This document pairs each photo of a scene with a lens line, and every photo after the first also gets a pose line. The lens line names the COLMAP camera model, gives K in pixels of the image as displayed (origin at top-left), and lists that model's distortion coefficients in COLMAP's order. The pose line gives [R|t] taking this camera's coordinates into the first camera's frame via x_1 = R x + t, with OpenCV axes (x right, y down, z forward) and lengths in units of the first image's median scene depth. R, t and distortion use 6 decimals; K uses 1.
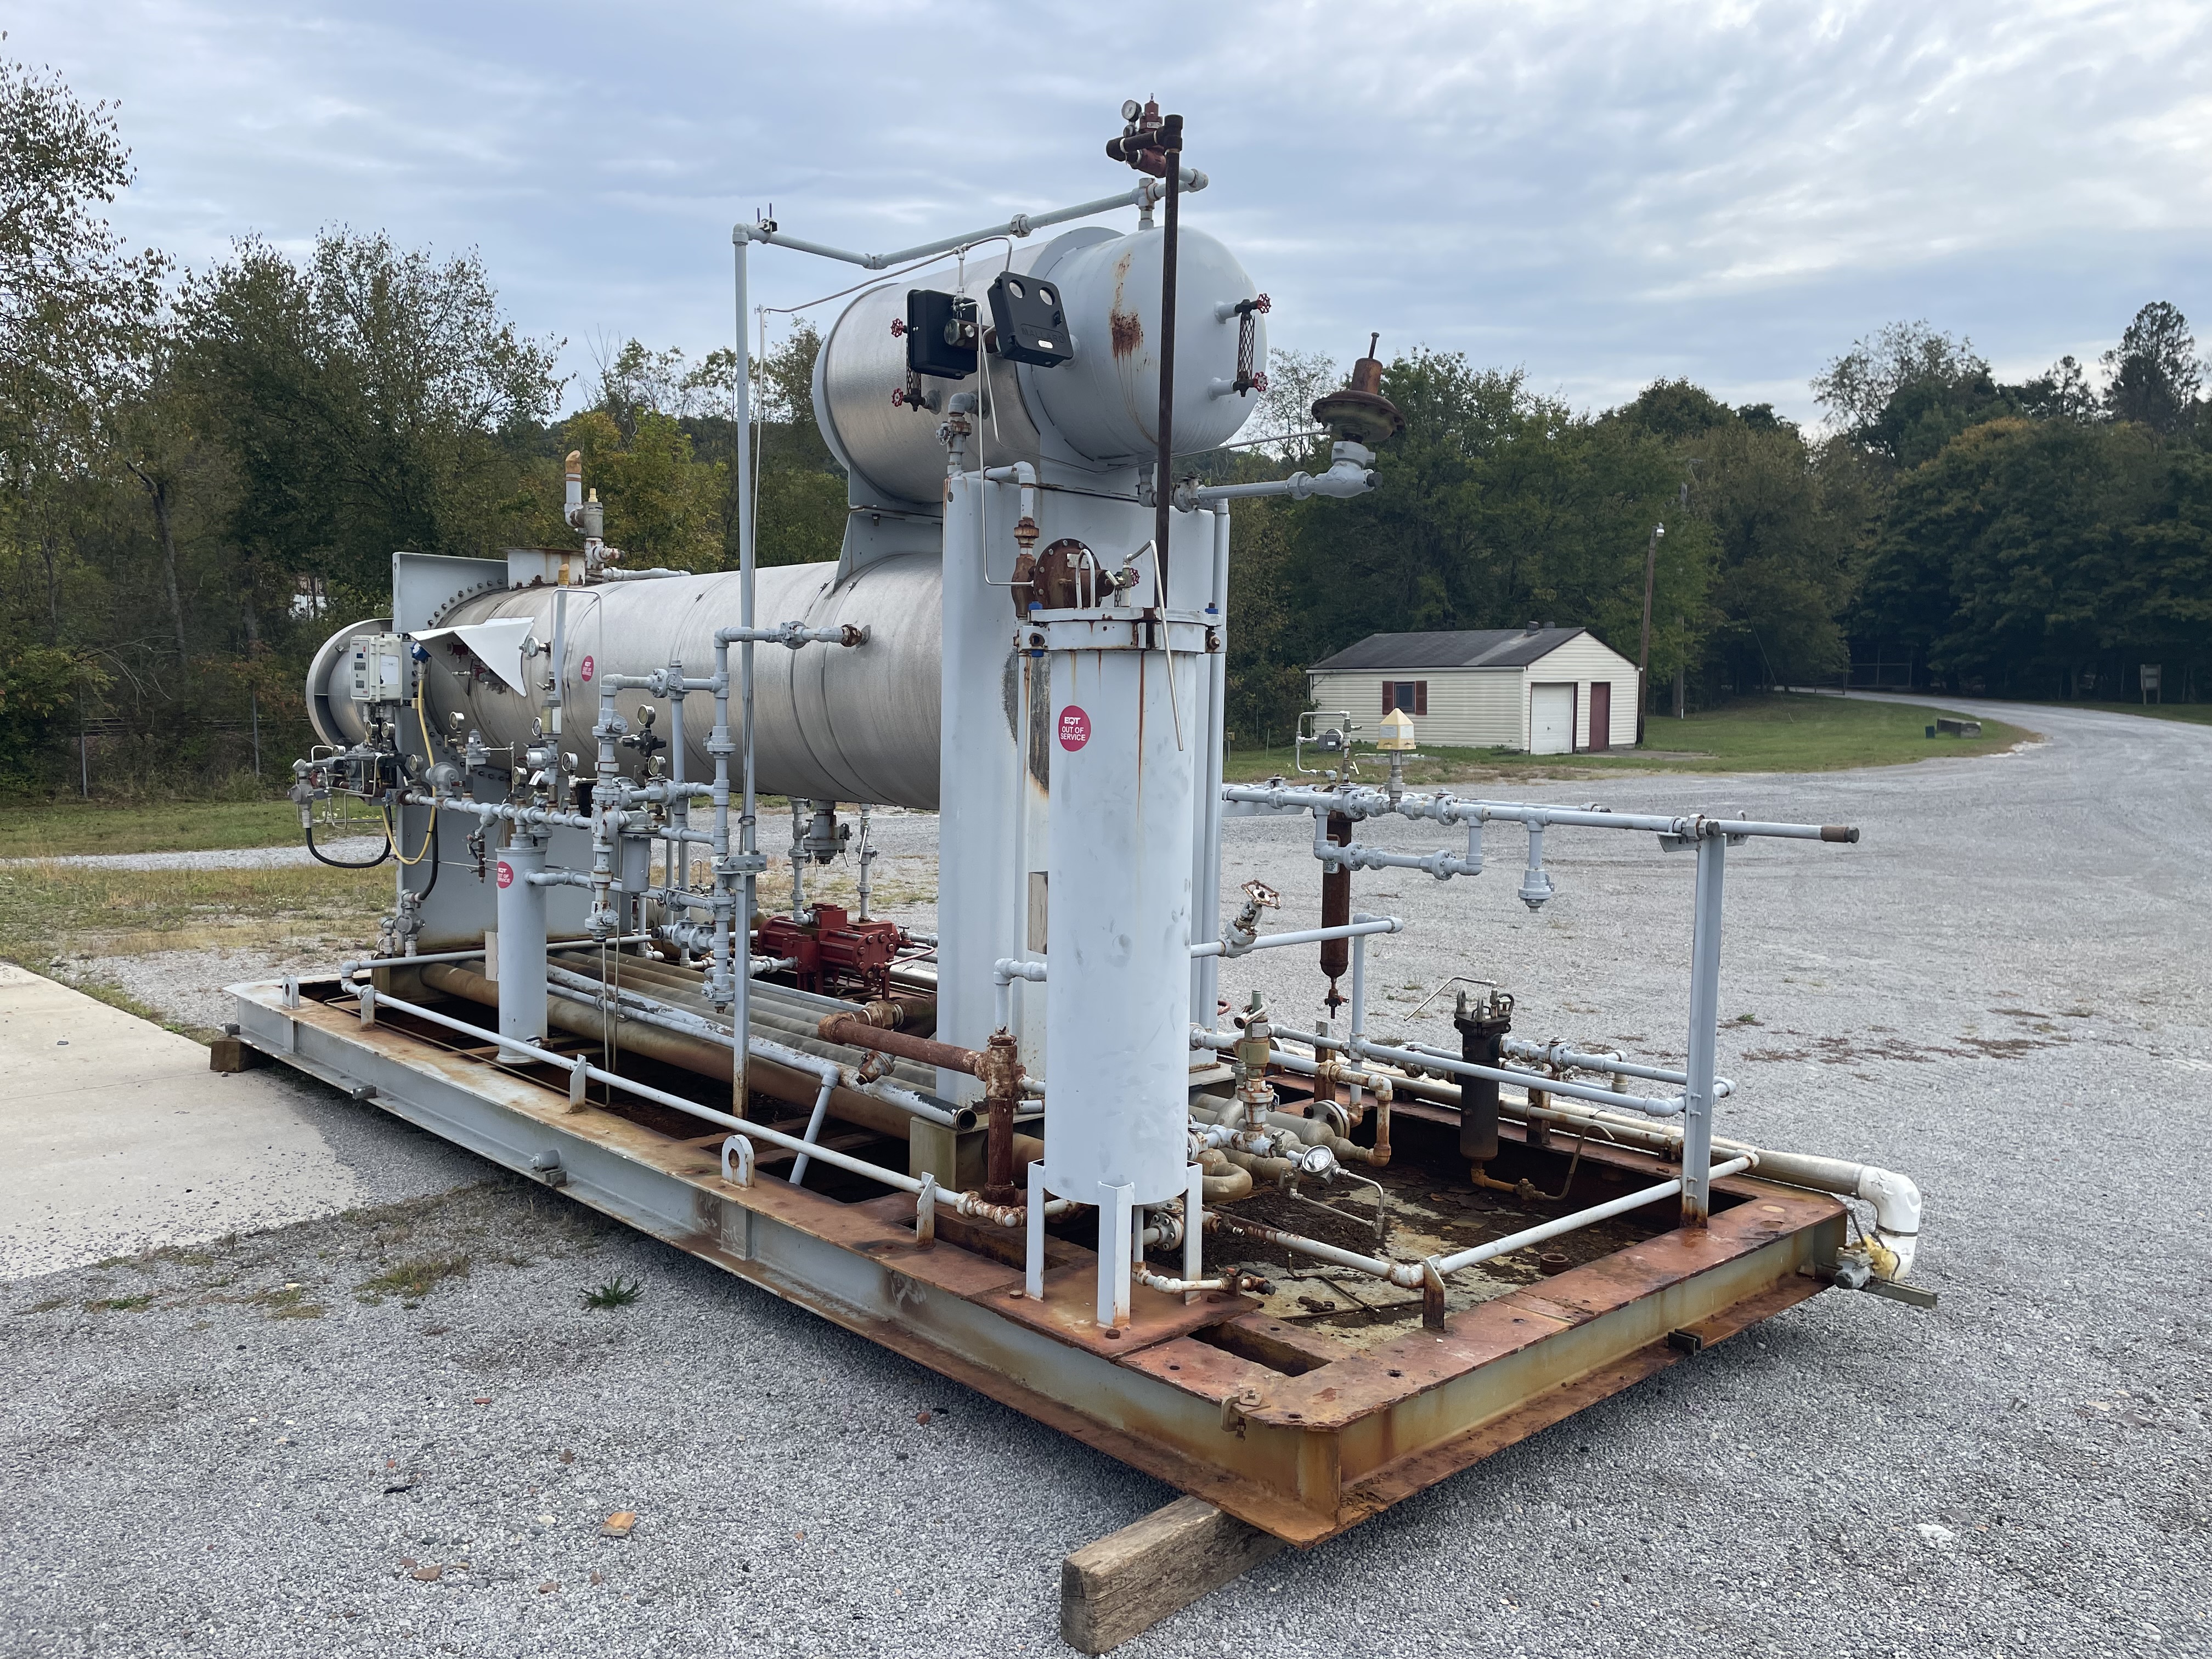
lens RADIAL K [[1667.1, 0, 1108.6], [0, 1667.1, 826.2], [0, 0, 1]] dist [0.086494, -0.108875]
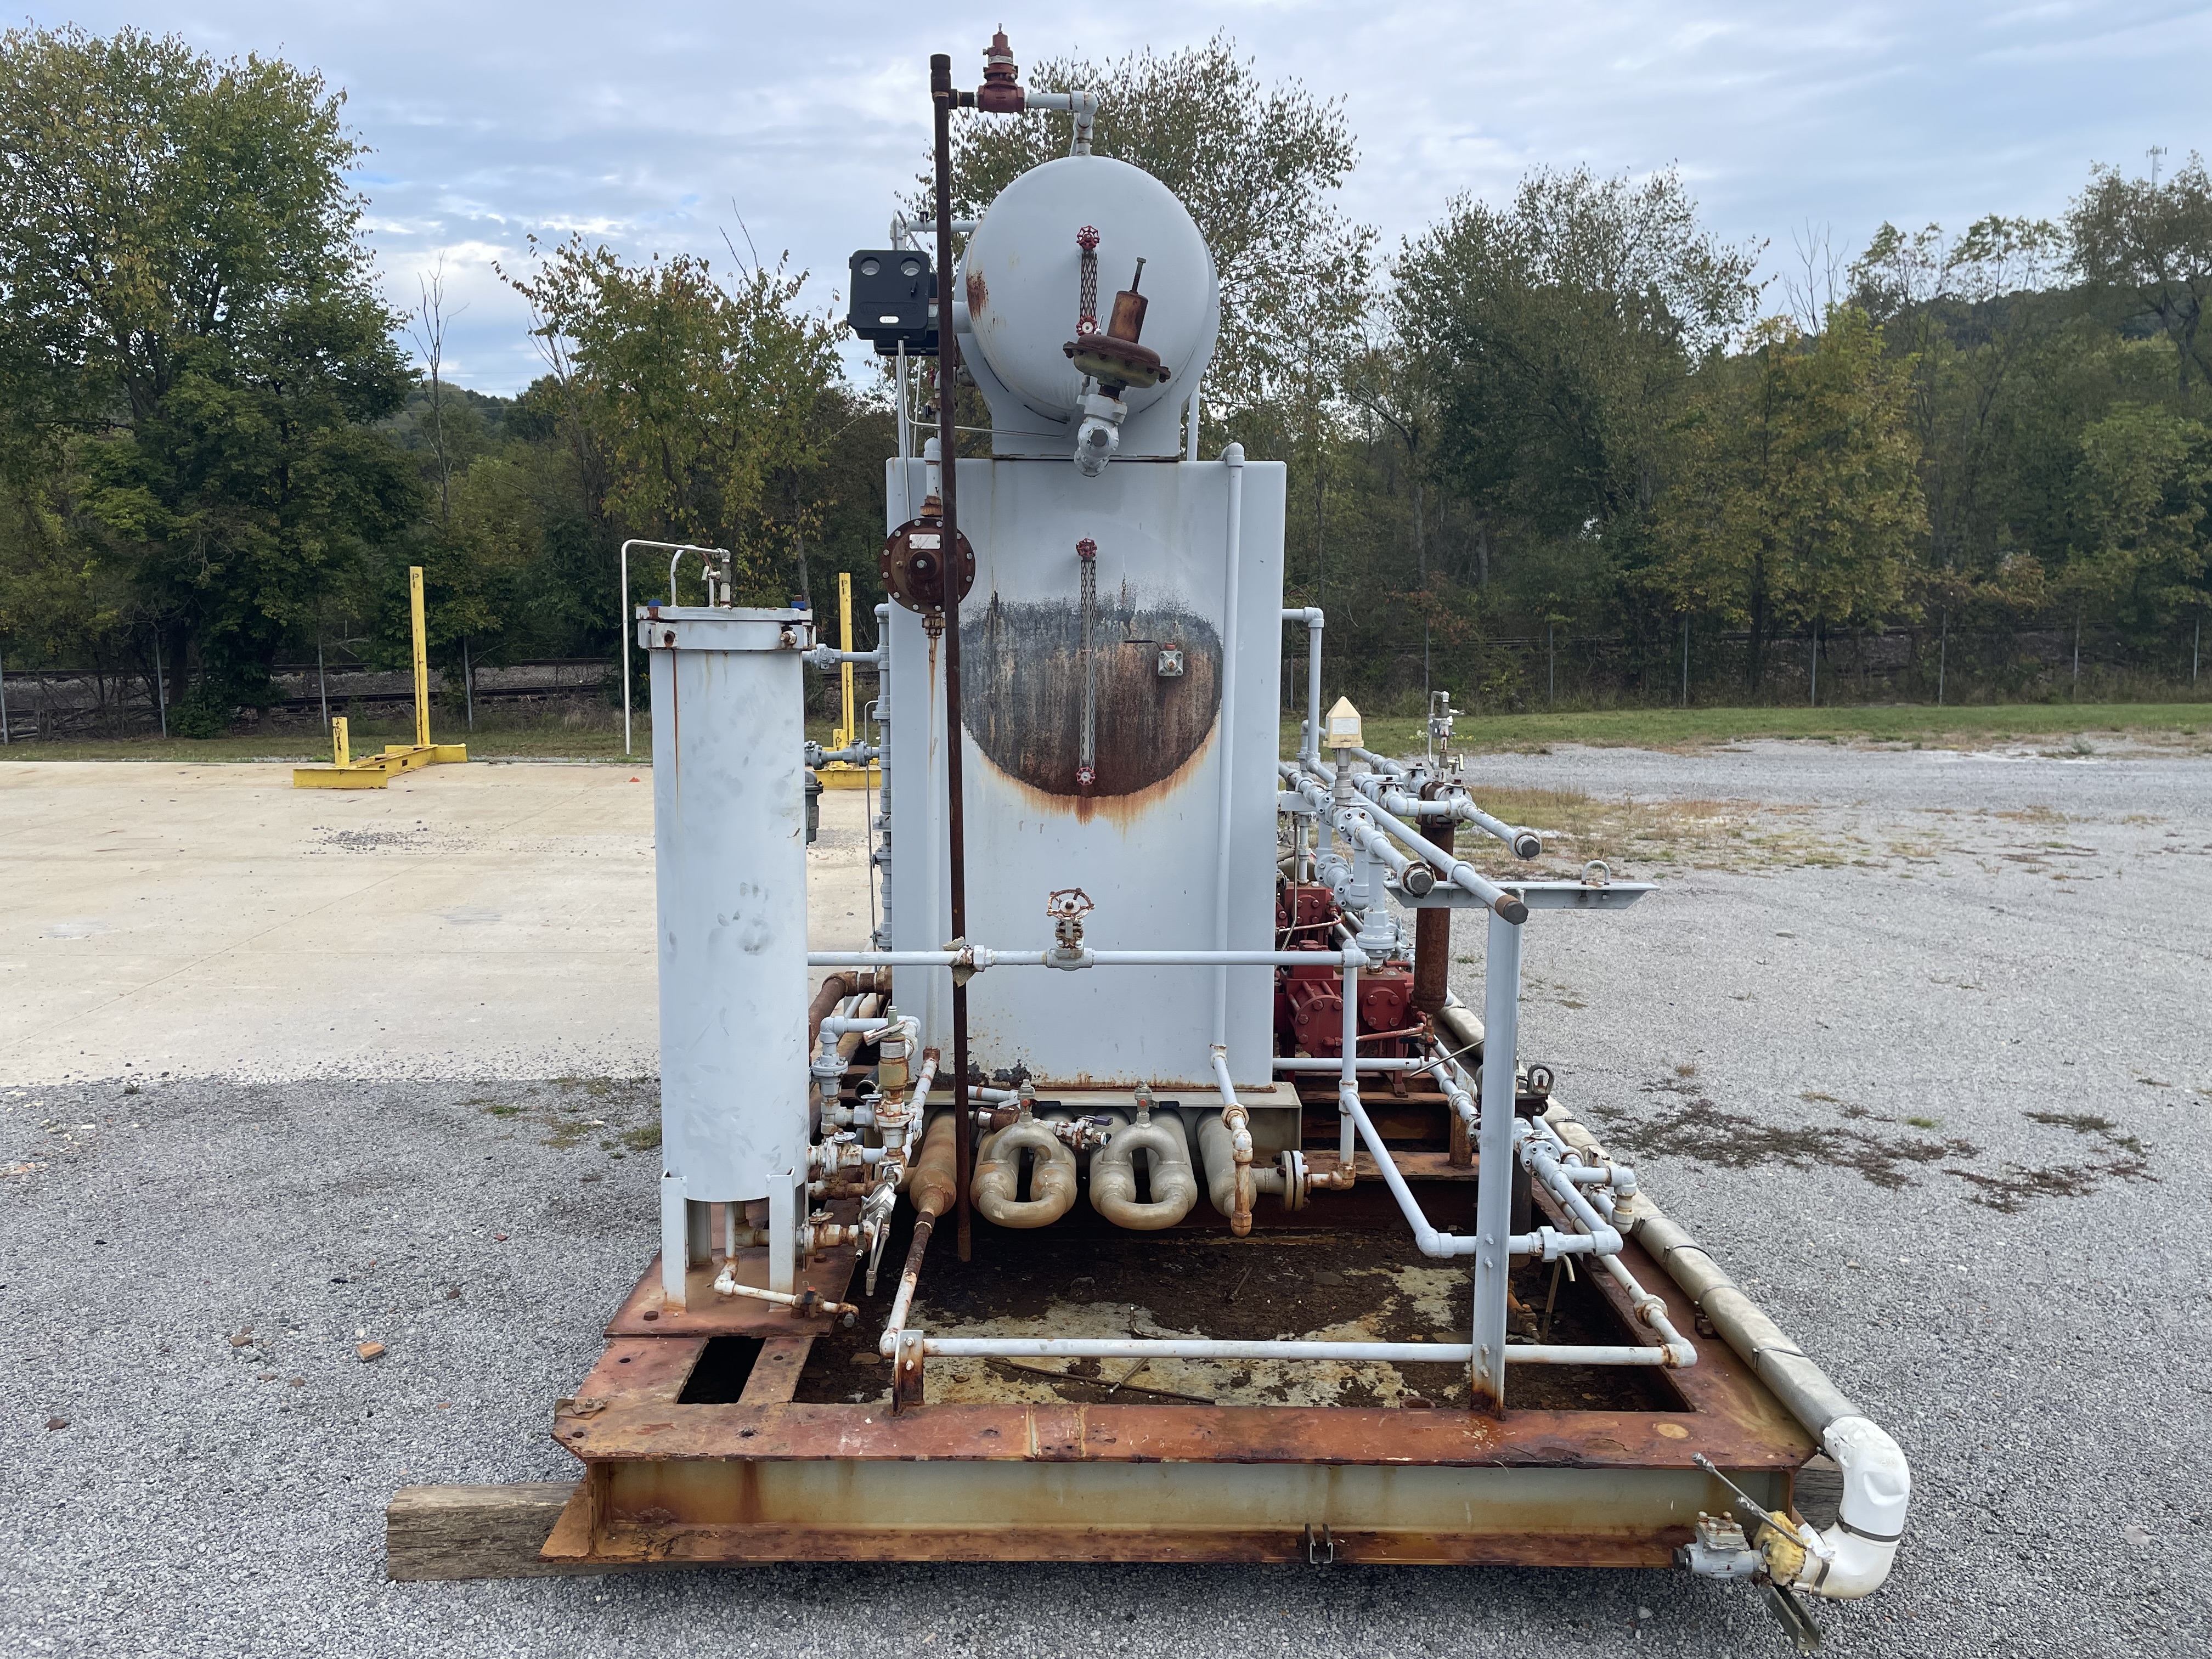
lens RADIAL K [[1667.1, 0, 1110.2], [0, 1667.1, 823.2], [0, 0, 1]] dist [0.086494, -0.108875]
pose [[0.735958, 0.076433, -0.672698, 0.064526], [-0.043413, 0.996890, 0.065773, -0.005745], [0.675633, -0.019202, 0.736988, 0.031774]]
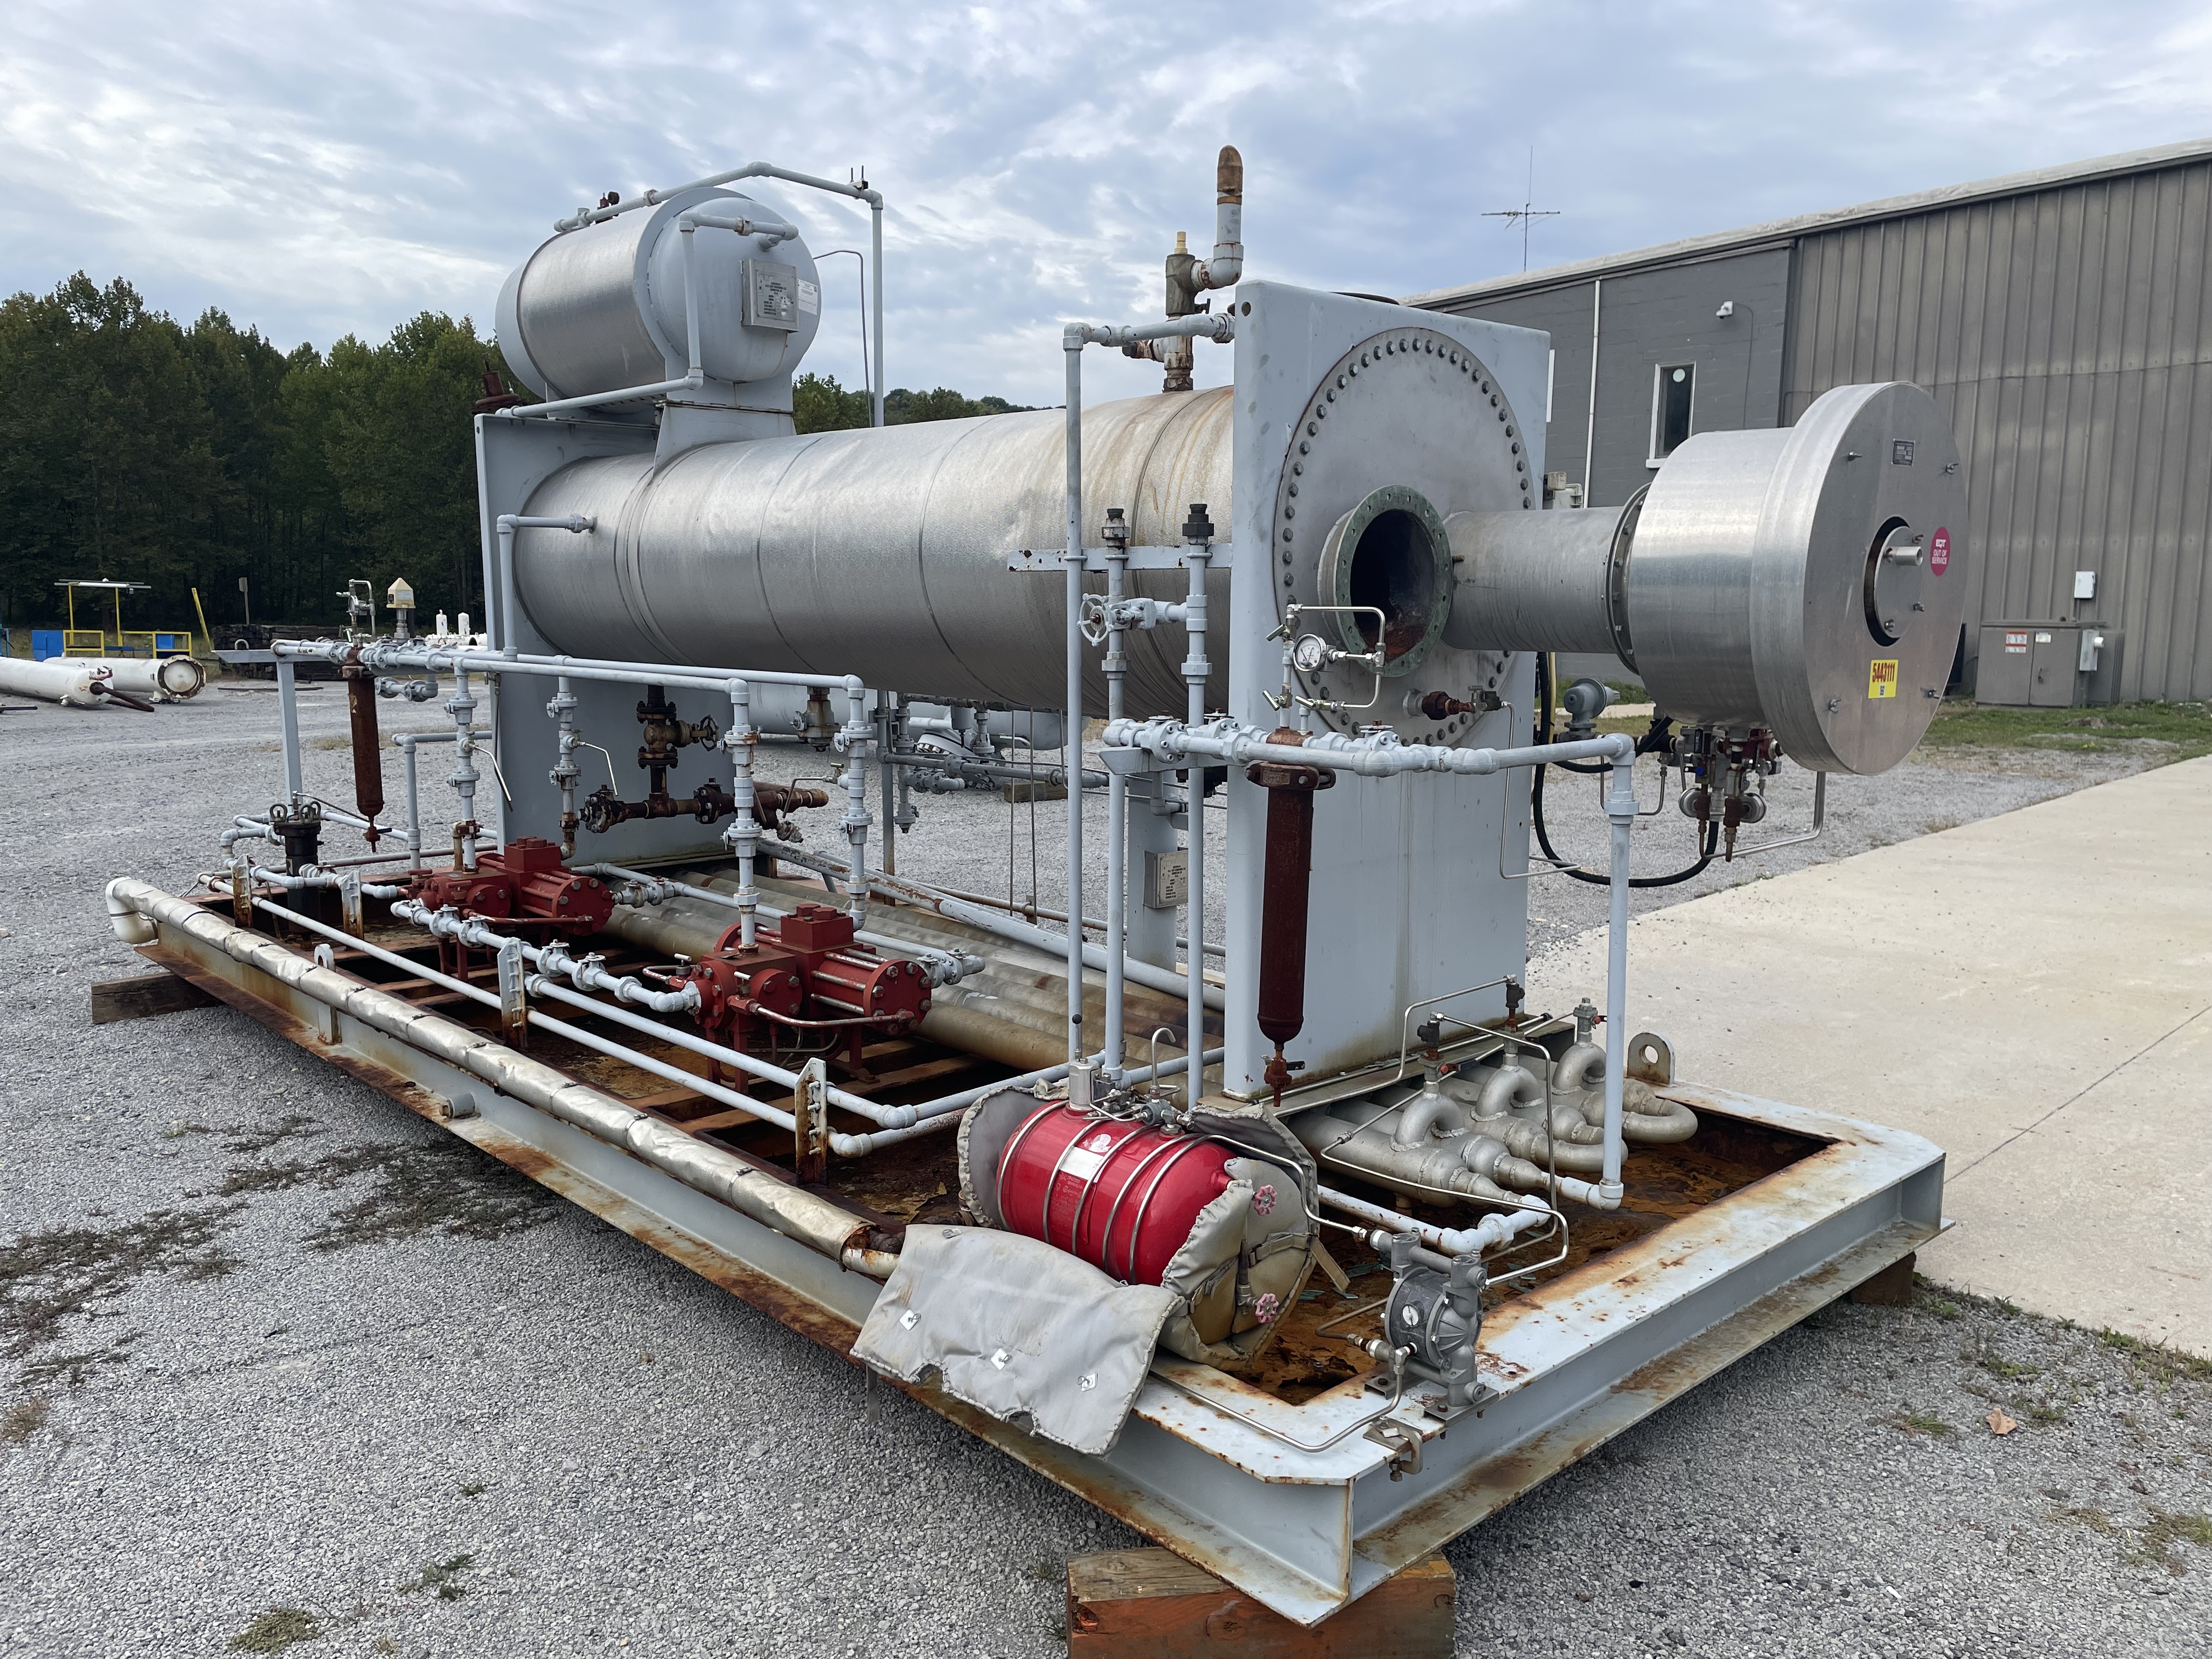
lens RADIAL K [[1667.1, 0, 1105.2], [0, 1667.1, 819.2], [0, 0, 1]] dist [0.086494, -0.108875]
pose [[-0.999751, -0.021164, 0.007127, -0.042171], [-0.019252, 0.978528, 0.205214, -0.017225], [-0.011317, 0.205026, -0.978691, 0.239600]]
